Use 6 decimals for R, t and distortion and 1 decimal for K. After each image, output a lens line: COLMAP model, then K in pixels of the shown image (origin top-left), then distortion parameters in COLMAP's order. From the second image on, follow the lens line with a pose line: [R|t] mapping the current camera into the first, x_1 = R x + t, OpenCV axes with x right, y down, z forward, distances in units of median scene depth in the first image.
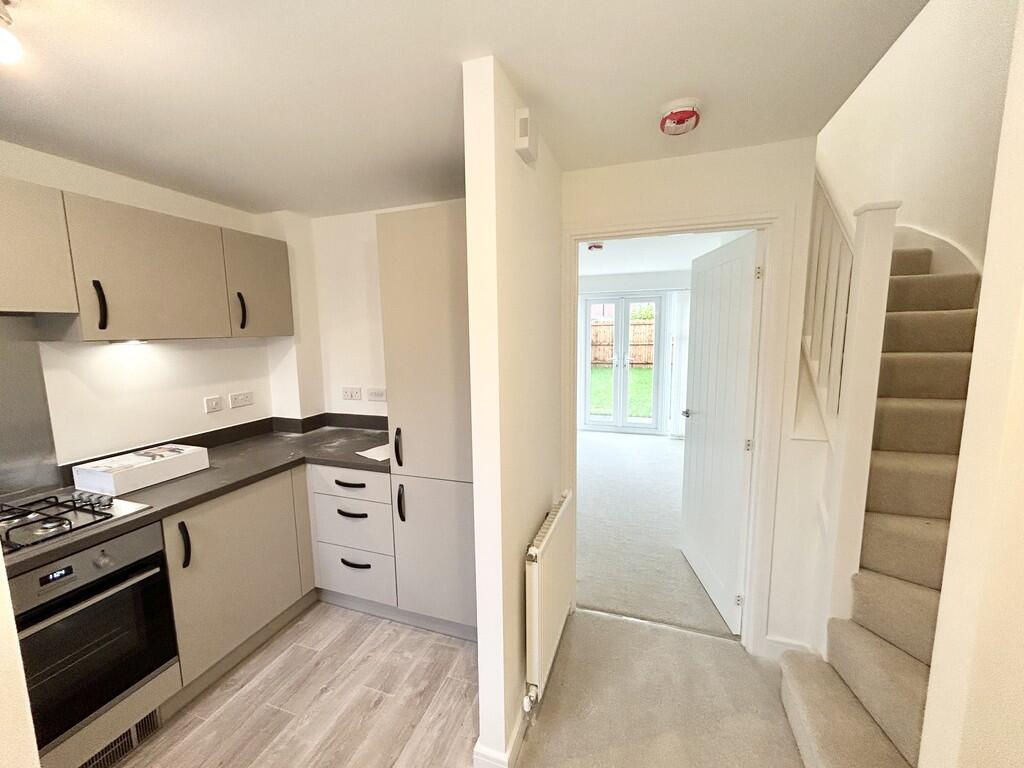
lens RADIAL K [[412.0, 0, 510.4], [0, 412.0, 379.0], [0, 0, 1]] dist [-0.001510, 0.000167]
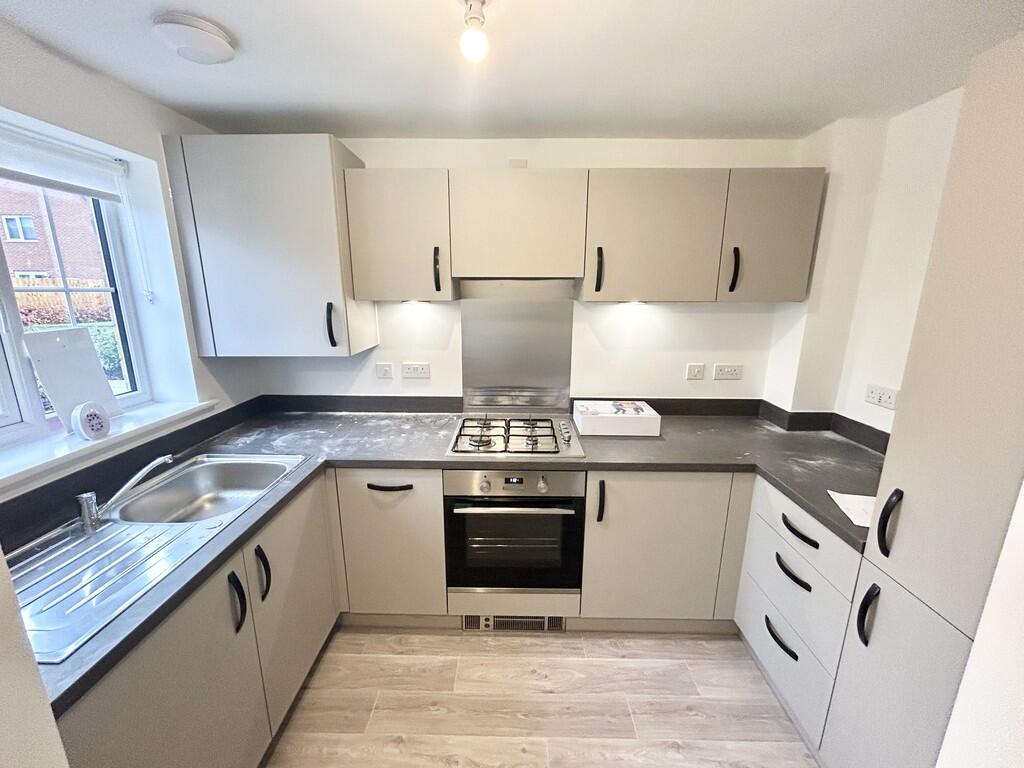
lens RADIAL K [[412.0, 0, 517.2], [0, 412.0, 380.7], [0, 0, 1]] dist [-0.001510, 0.000167]
pose [[0.309767, 0.225904, -0.923586, 0.038627], [-0.121020, 0.972833, 0.197360, -0.068923], [0.943079, 0.050637, 0.328690, 0.376822]]
